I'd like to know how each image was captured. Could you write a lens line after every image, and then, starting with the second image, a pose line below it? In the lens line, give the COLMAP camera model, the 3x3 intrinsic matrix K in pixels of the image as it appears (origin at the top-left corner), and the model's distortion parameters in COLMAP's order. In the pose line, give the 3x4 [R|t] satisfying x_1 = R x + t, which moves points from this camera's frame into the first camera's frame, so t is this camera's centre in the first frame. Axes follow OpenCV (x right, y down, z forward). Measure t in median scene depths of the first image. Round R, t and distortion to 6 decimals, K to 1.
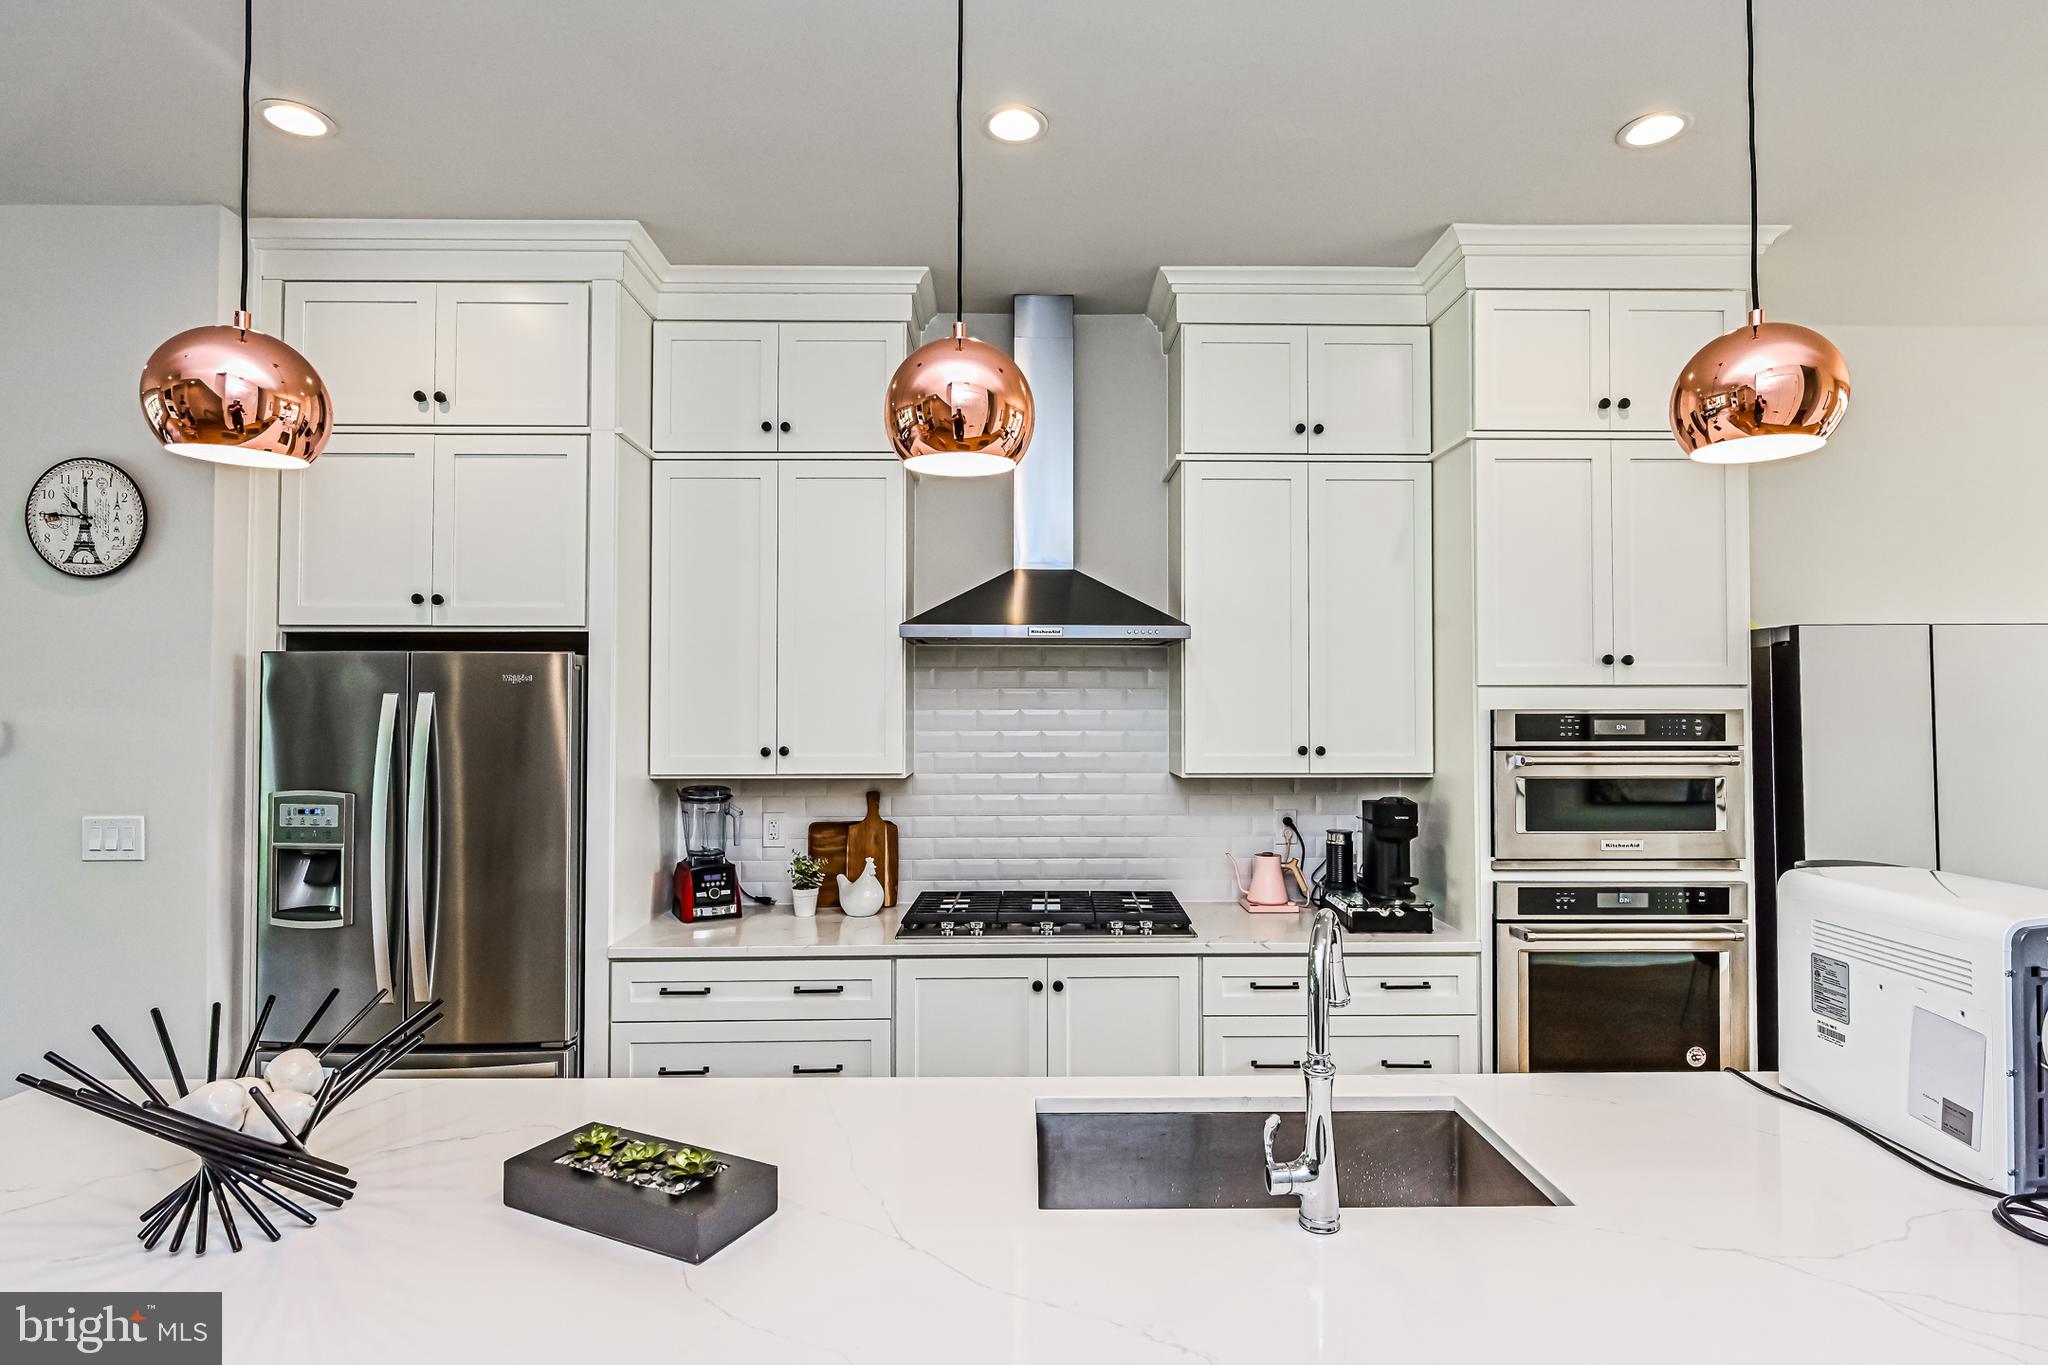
lens RADIAL K [[1023.9, 0, 1025.9], [0, 1023.9, 686.6], [0, 0, 1]] dist [0.000756, -0.000944]
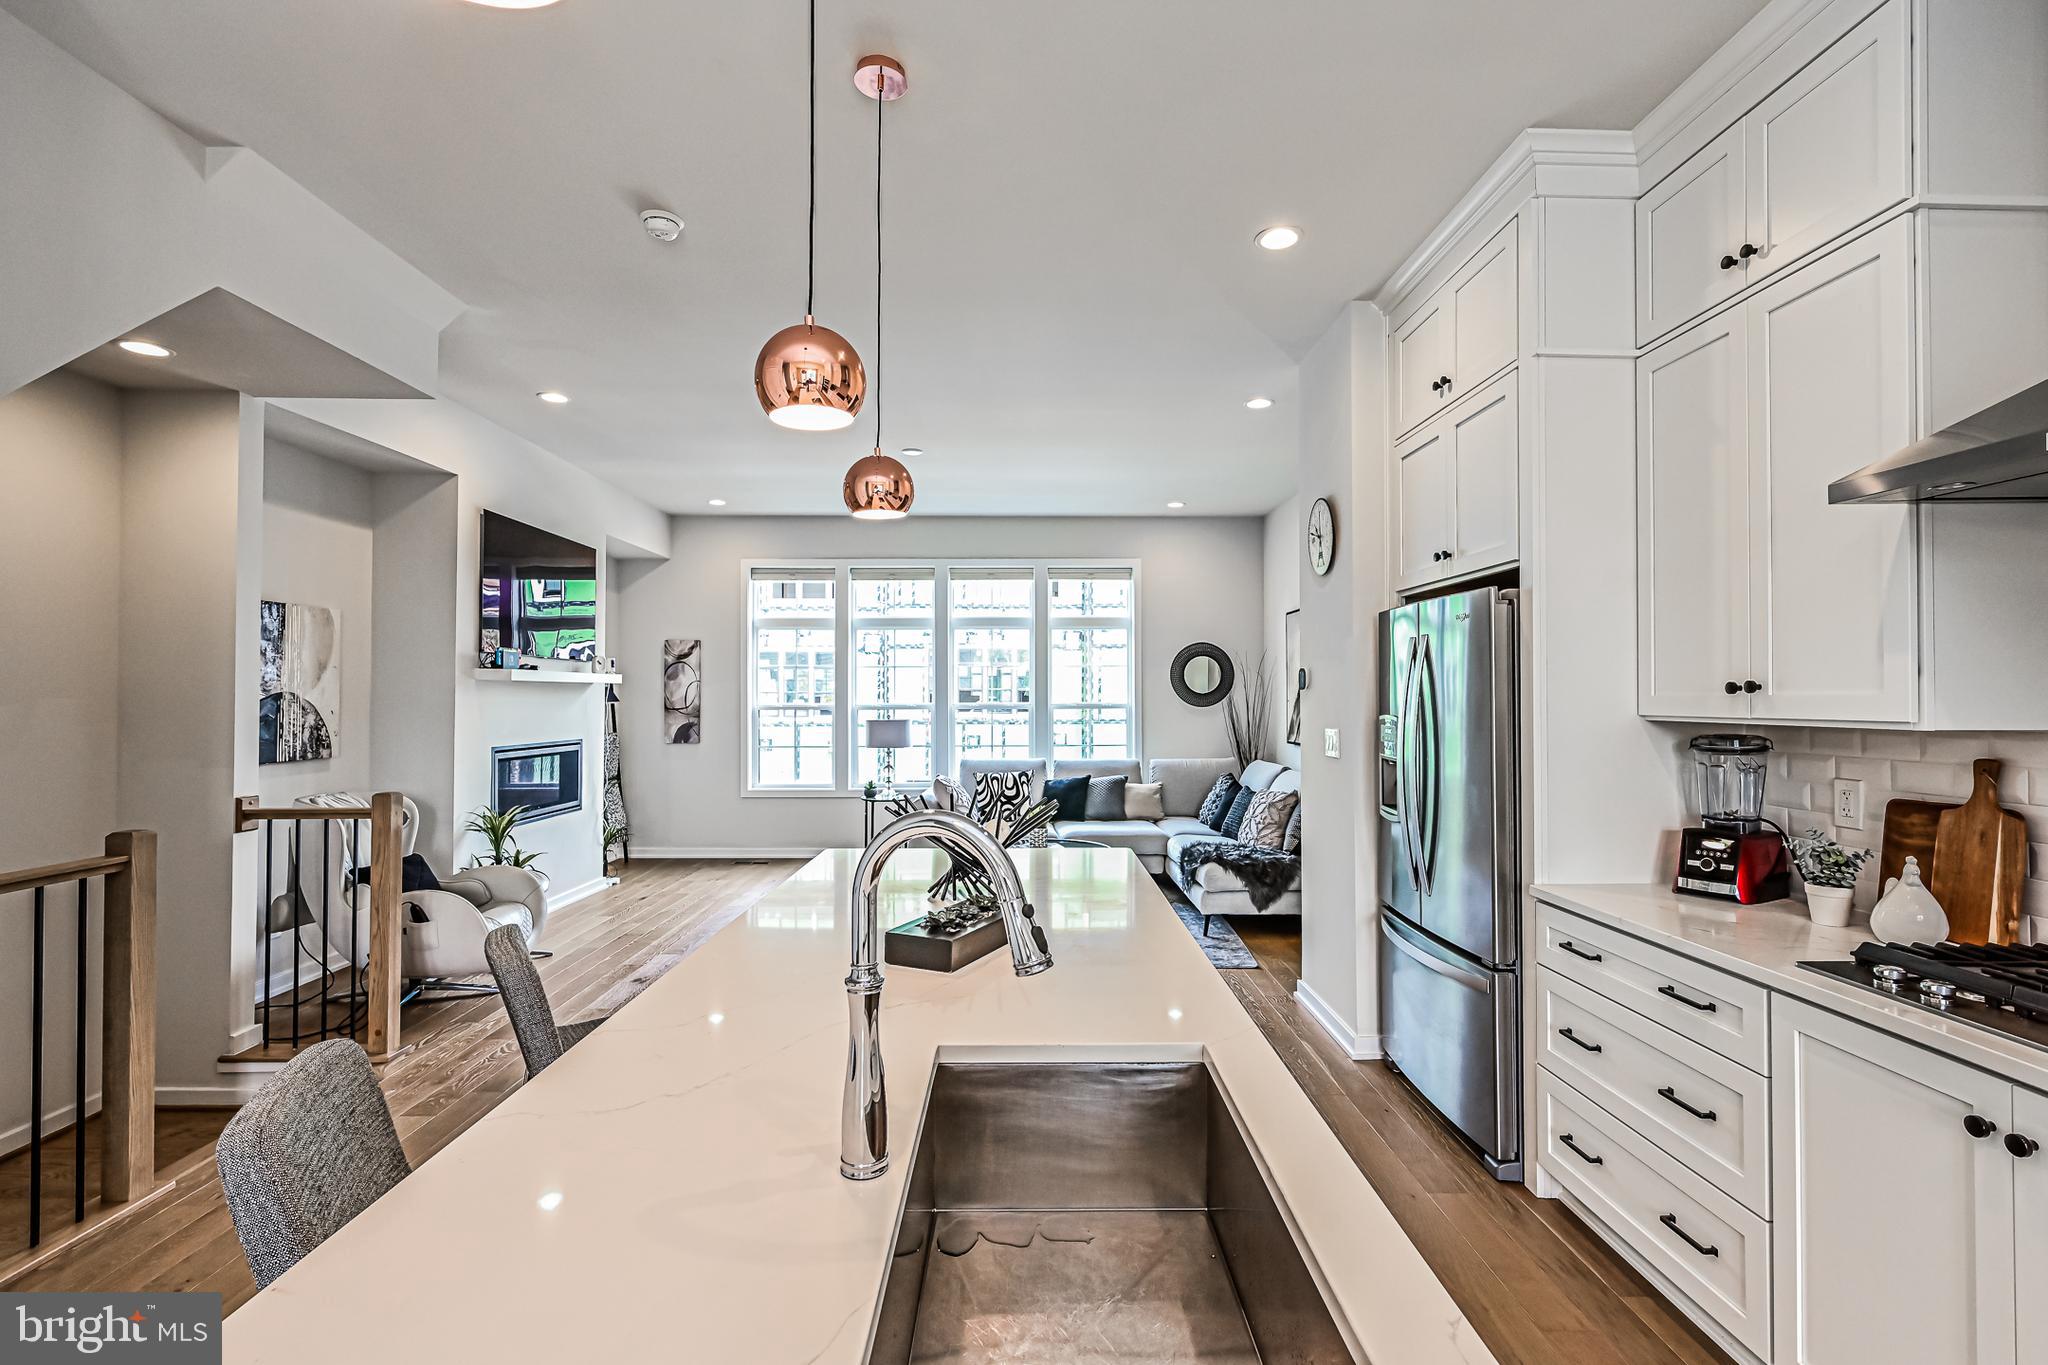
lens RADIAL K [[930.7, 0, 1038.0], [0, 930.7, 684.2], [0, 0, 1]] dist [-0.002763, 0.001231]
pose [[0.011000, -0.010629, -0.999883, 0.434816], [0.017400, 0.999794, -0.010437, 0.059403], [0.999788, -0.017283, 0.011183, 0.475063]]
